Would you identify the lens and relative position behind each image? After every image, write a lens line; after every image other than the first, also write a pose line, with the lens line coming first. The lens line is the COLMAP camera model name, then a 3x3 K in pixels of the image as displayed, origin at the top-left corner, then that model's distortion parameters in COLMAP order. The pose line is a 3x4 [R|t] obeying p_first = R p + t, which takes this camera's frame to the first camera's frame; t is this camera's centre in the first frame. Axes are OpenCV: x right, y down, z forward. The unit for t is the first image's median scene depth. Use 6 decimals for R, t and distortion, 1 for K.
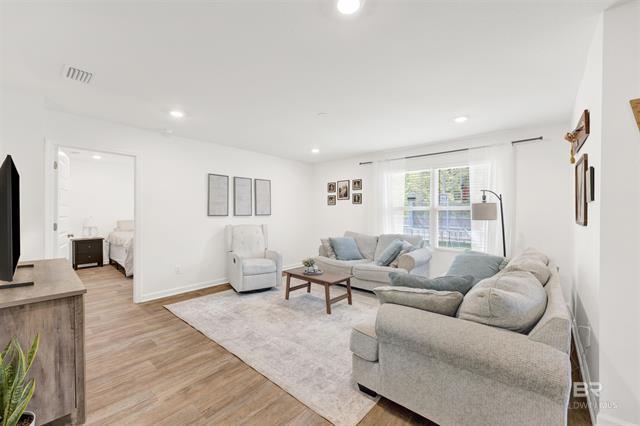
lens RADIAL K [[261.4, 0, 319.4], [0, 261.4, 211.6], [0, 0, 1]] dist [0.003196, -0.000421]
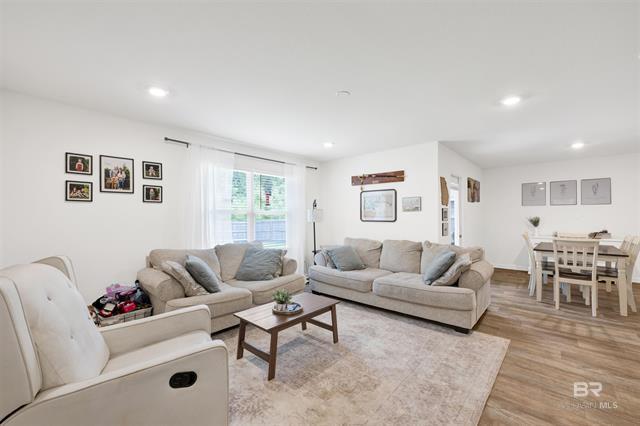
lens RADIAL K [[261.4, 0, 319.0], [0, 261.4, 215.1], [0, 0, 1]] dist [0.003196, -0.000421]
pose [[0.007862, -0.001864, 0.999967, -0.448882], [-0.000201, 0.999998, 0.001866, -0.002316], [-0.999969, -0.000216, 0.007861, 0.610001]]
